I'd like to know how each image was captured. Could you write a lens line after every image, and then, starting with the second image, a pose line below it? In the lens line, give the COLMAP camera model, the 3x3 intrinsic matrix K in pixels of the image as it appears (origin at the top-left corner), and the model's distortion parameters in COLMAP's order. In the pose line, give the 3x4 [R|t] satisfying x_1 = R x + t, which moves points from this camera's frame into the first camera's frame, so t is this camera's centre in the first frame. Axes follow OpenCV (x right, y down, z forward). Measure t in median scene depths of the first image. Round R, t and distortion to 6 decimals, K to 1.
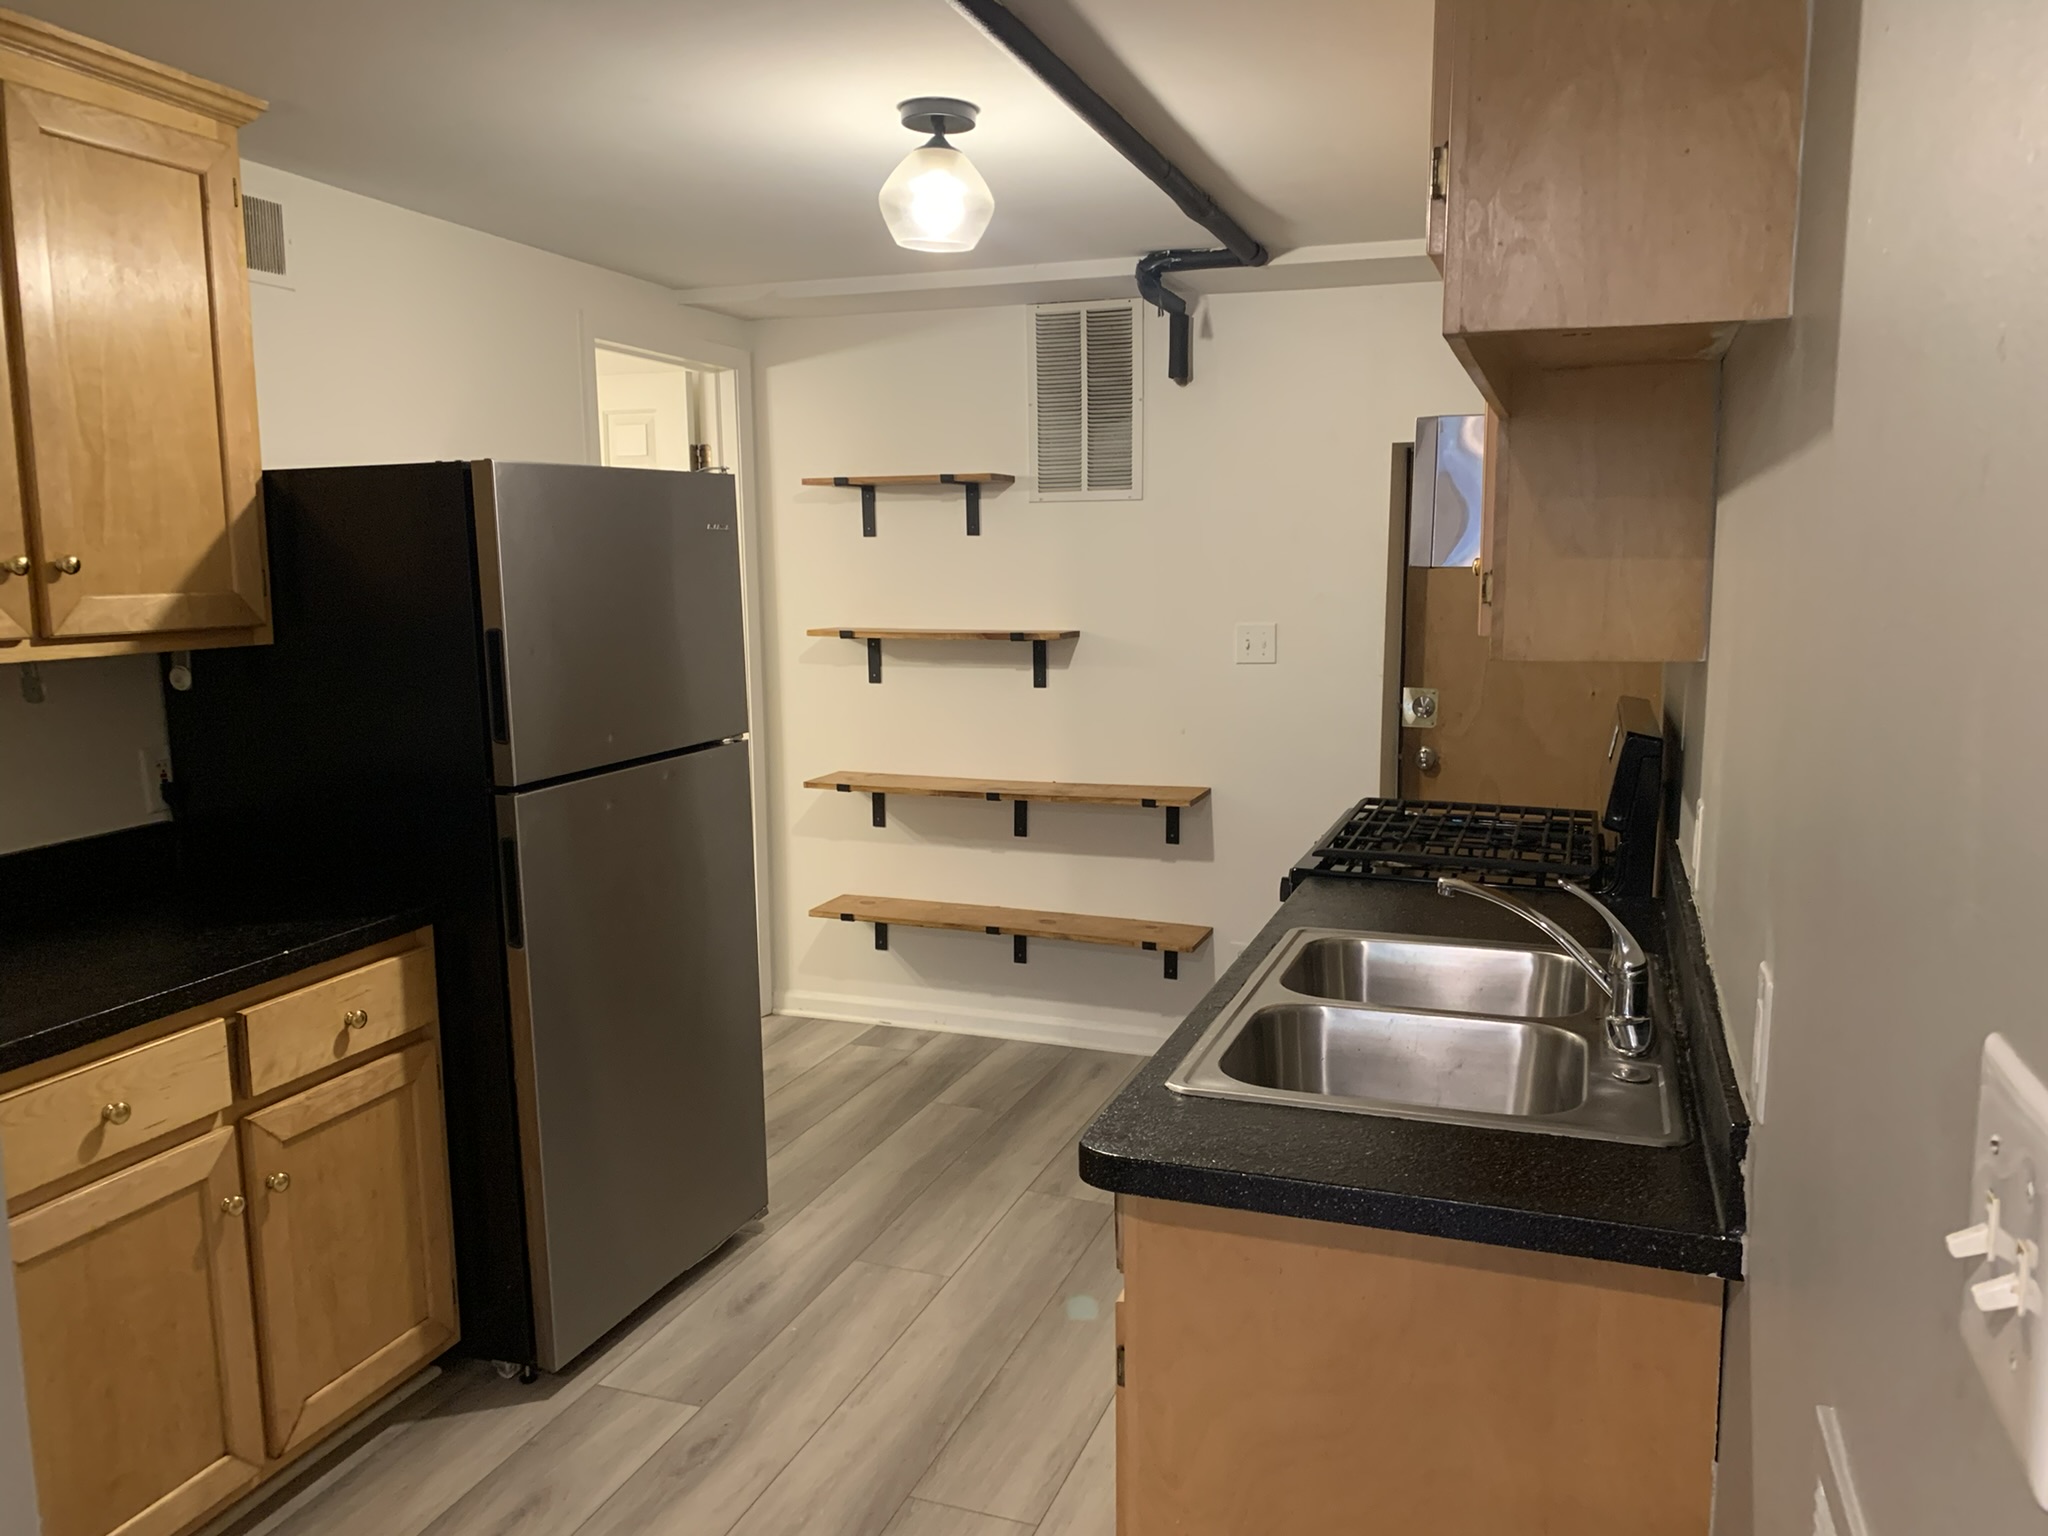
lens RADIAL K [[1570.8, 0, 1024.0], [0, 1570.8, 768.0], [0, 0, 1]] dist [0.021689, -0.007148]
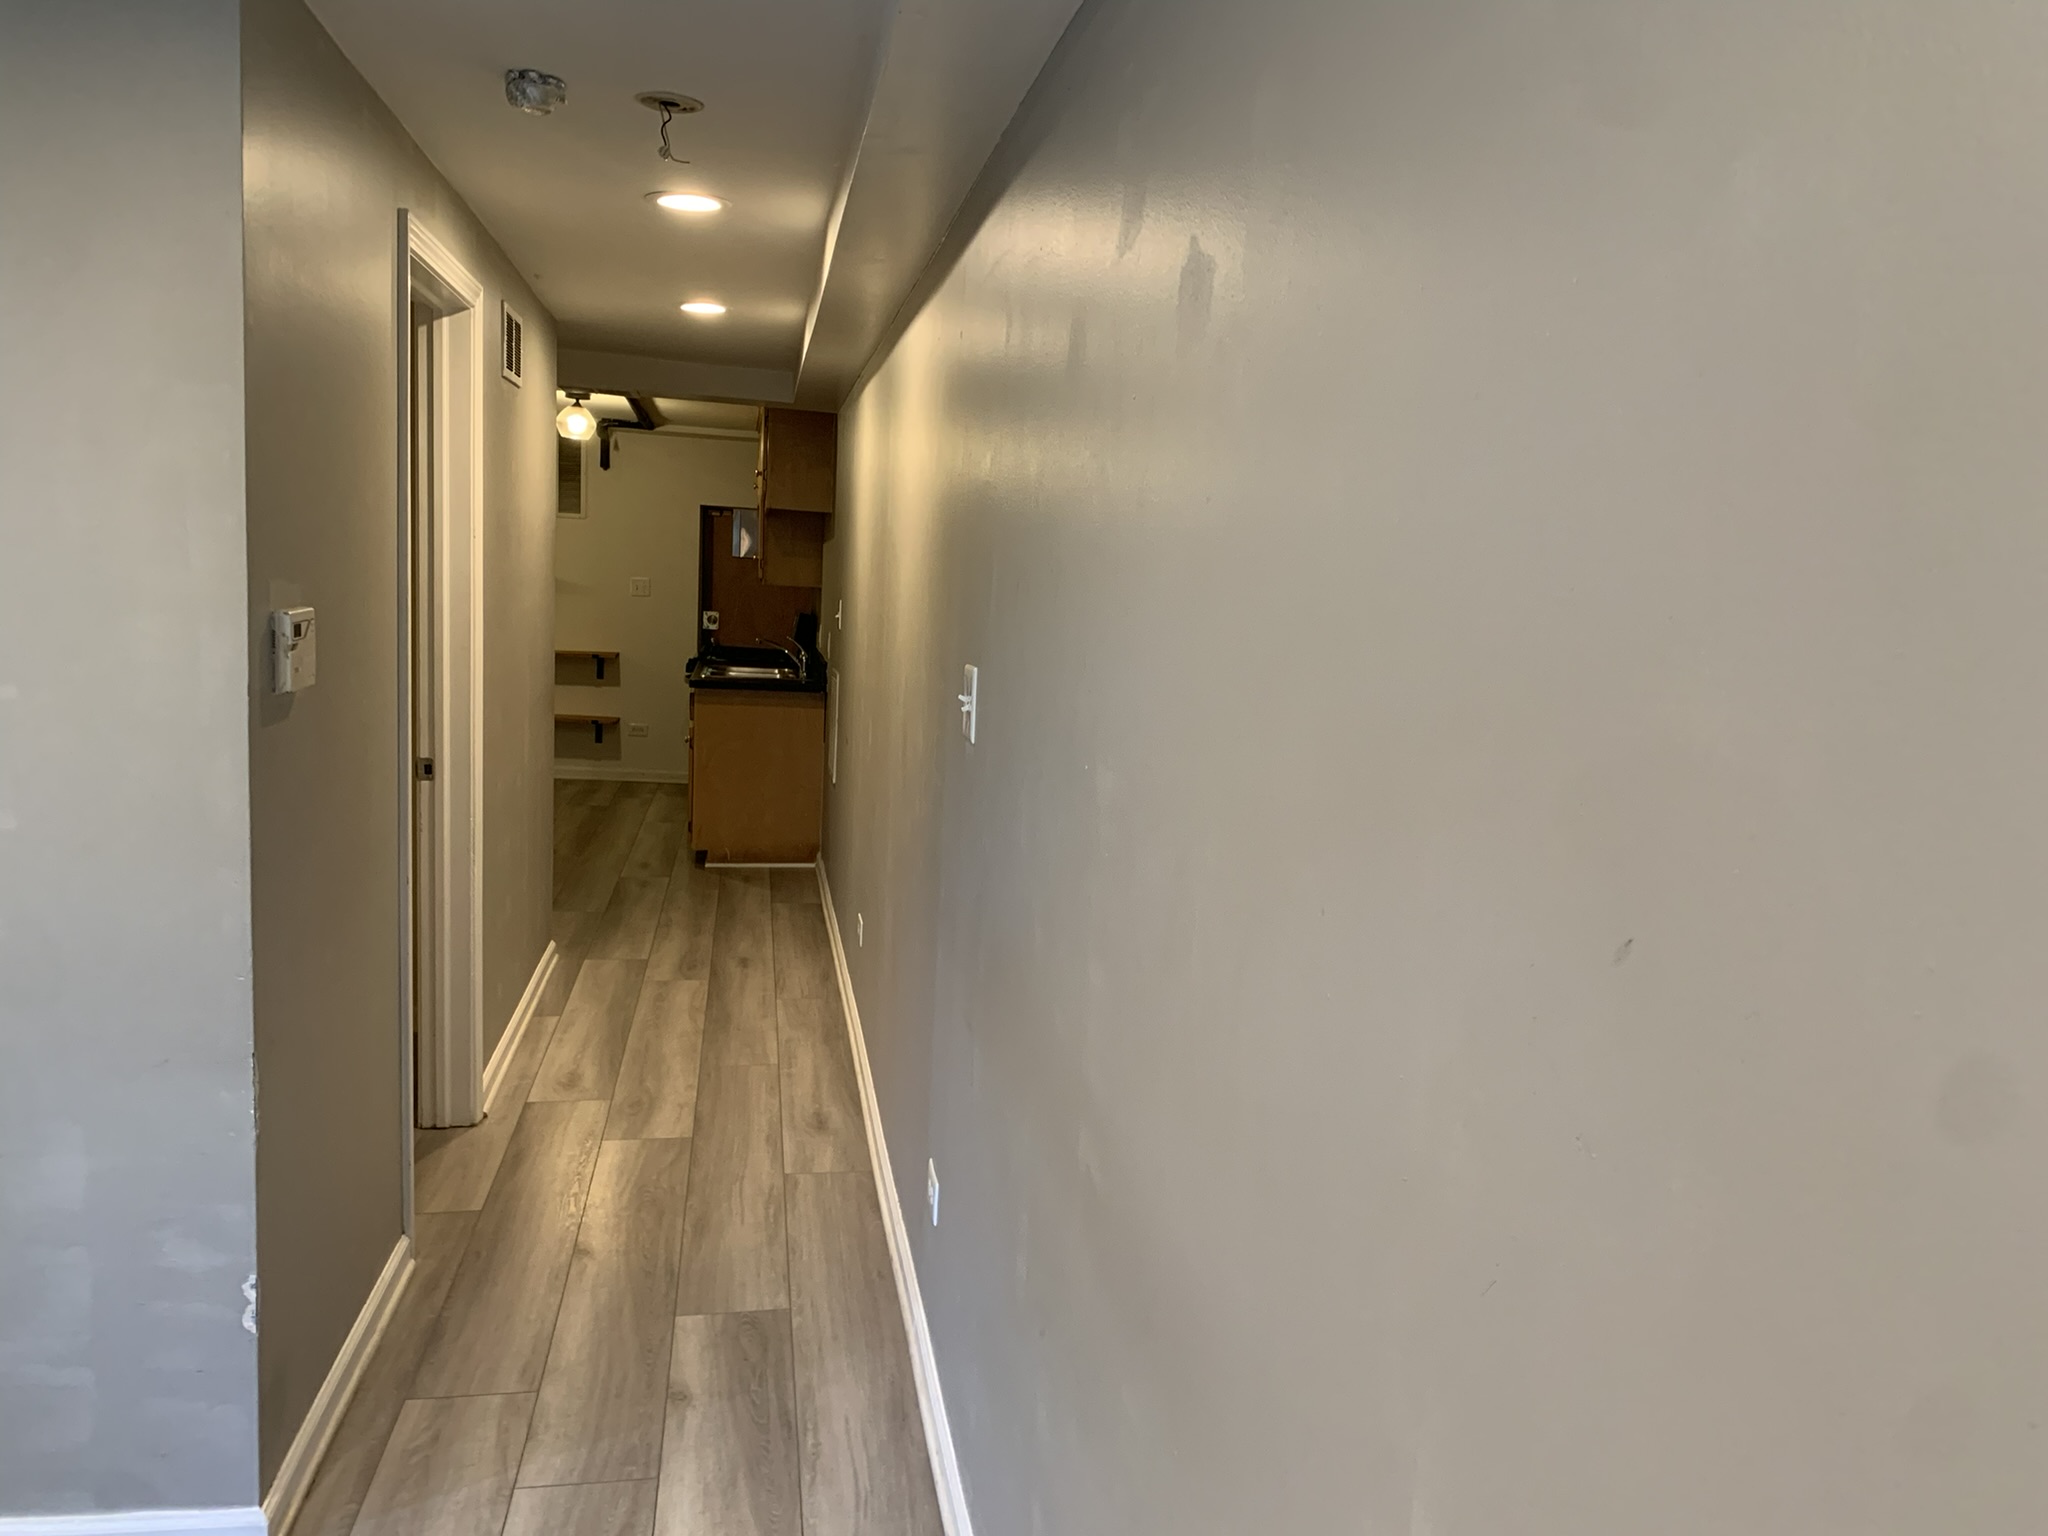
lens RADIAL K [[1547.7, 0, 1030.5], [0, 1547.7, 743.6], [0, 0, 1]] dist [0.008345, -0.007456]
pose [[0.862750, -0.004973, 0.505606, -0.844481], [0.011985, 0.999872, -0.010616, 0.296388], [-0.505488, 0.015218, 0.862699, -2.041118]]
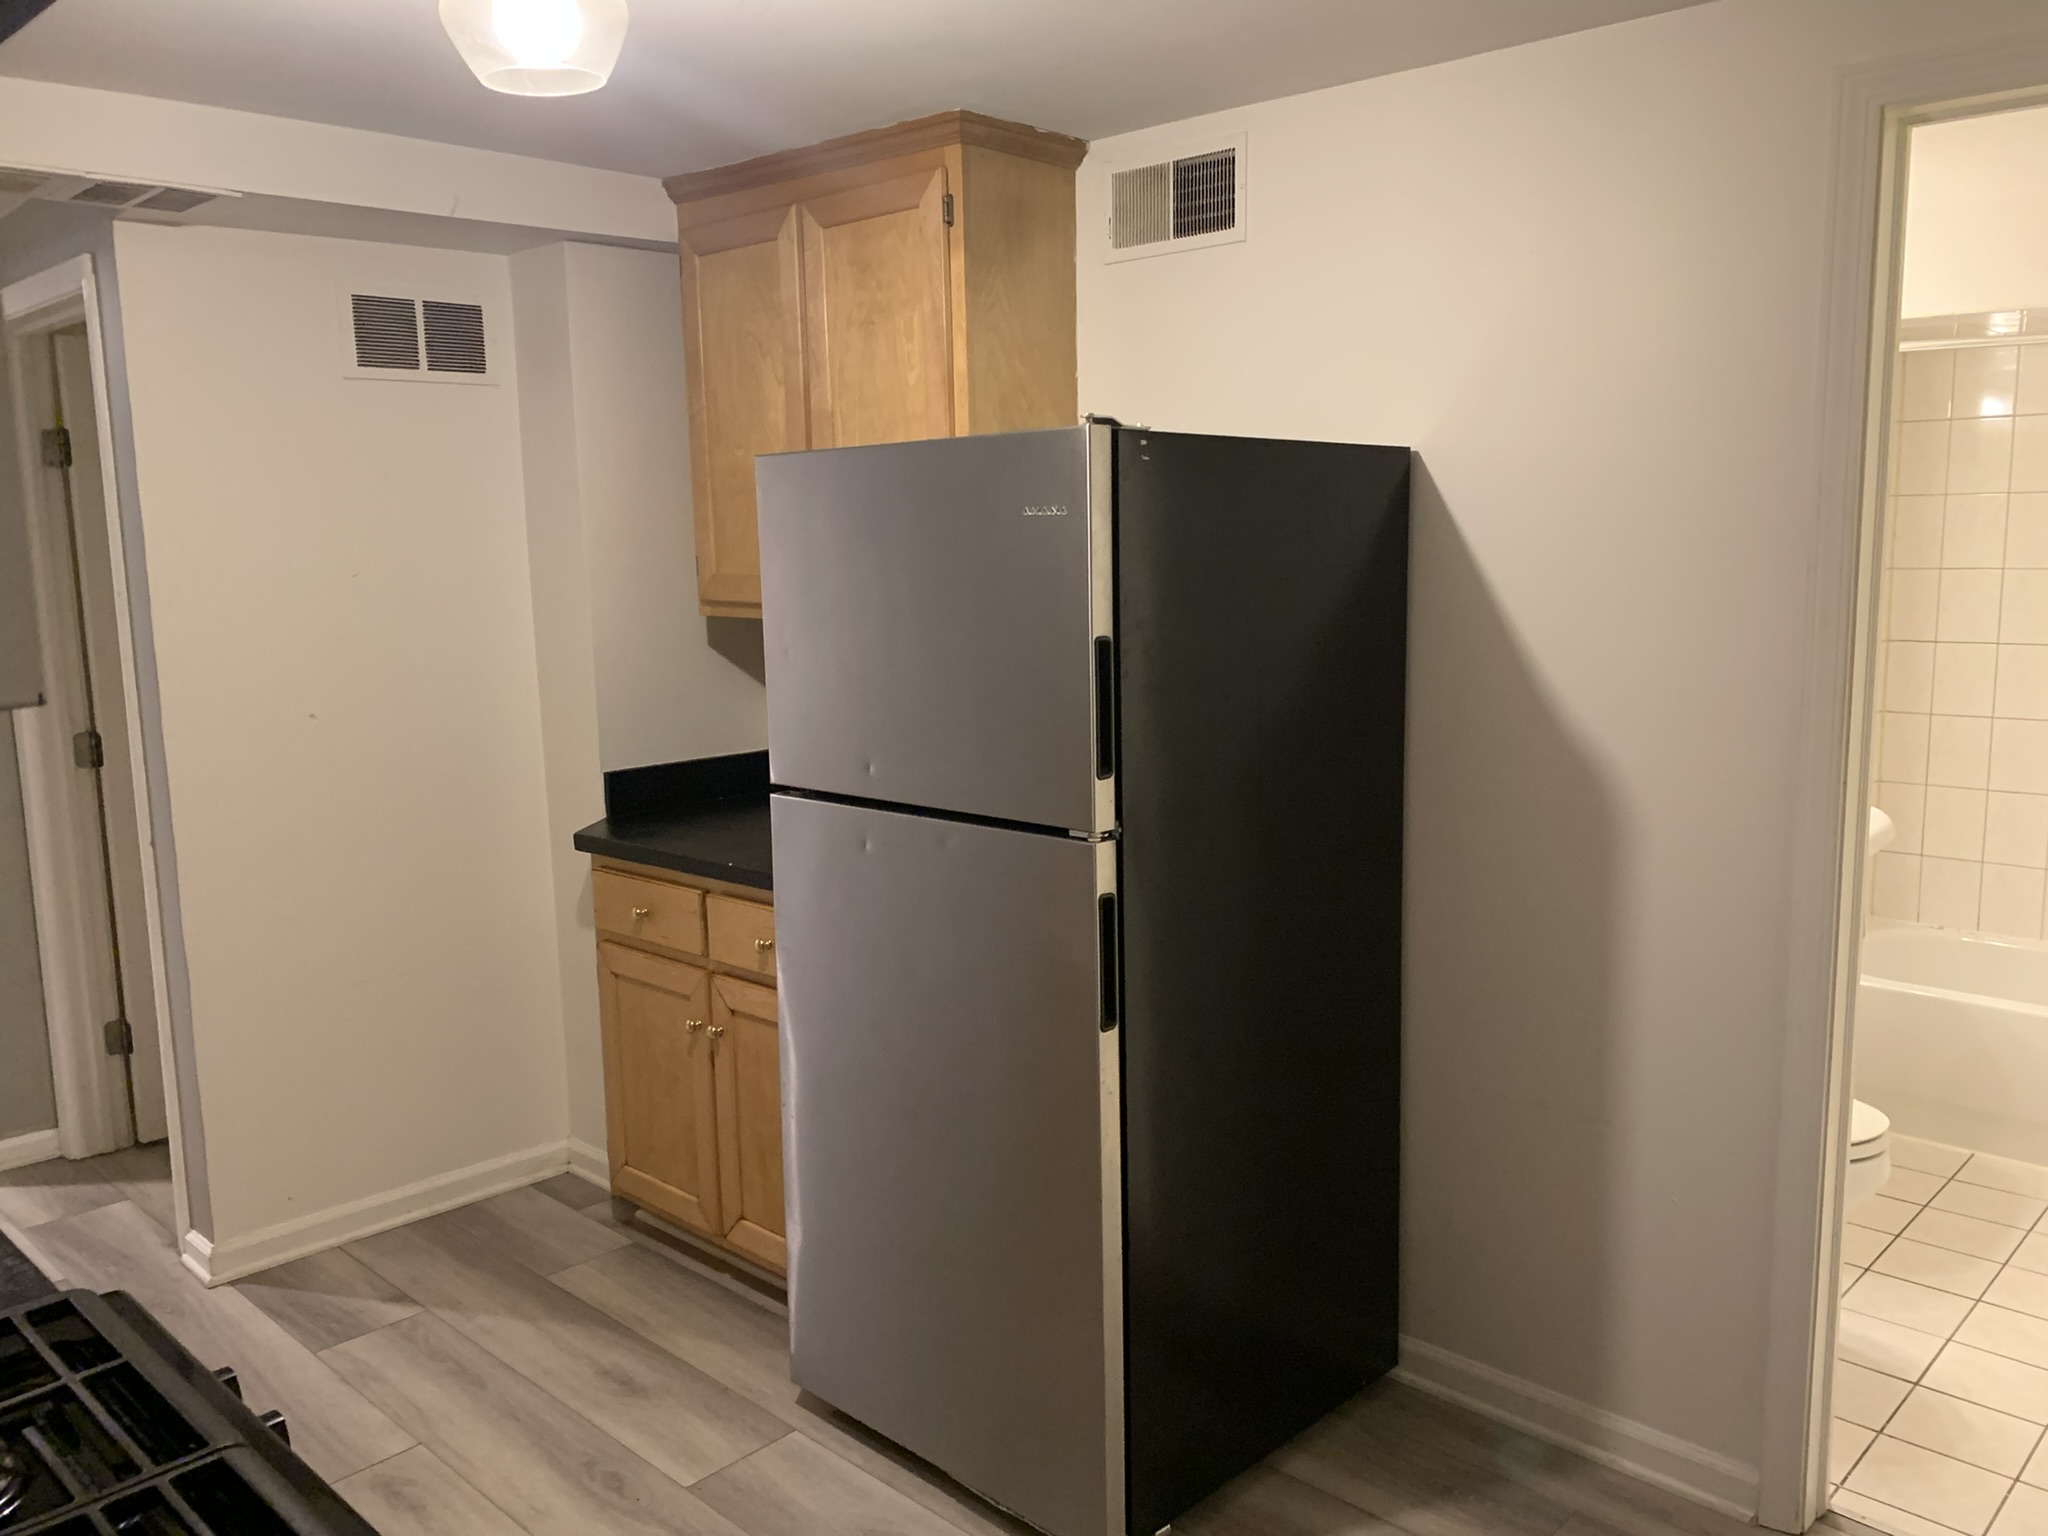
lens RADIAL K [[1570.8, 0, 1024.0], [0, 1570.8, 768.0], [0, 0, 1]] dist [0.021689, -0.007148]
pose [[-0.421907, 0.151614, -0.893872, 0.512749], [-0.096859, 0.972739, 0.210708, -0.234434], [0.901450, 0.175479, -0.395720, 1.604605]]
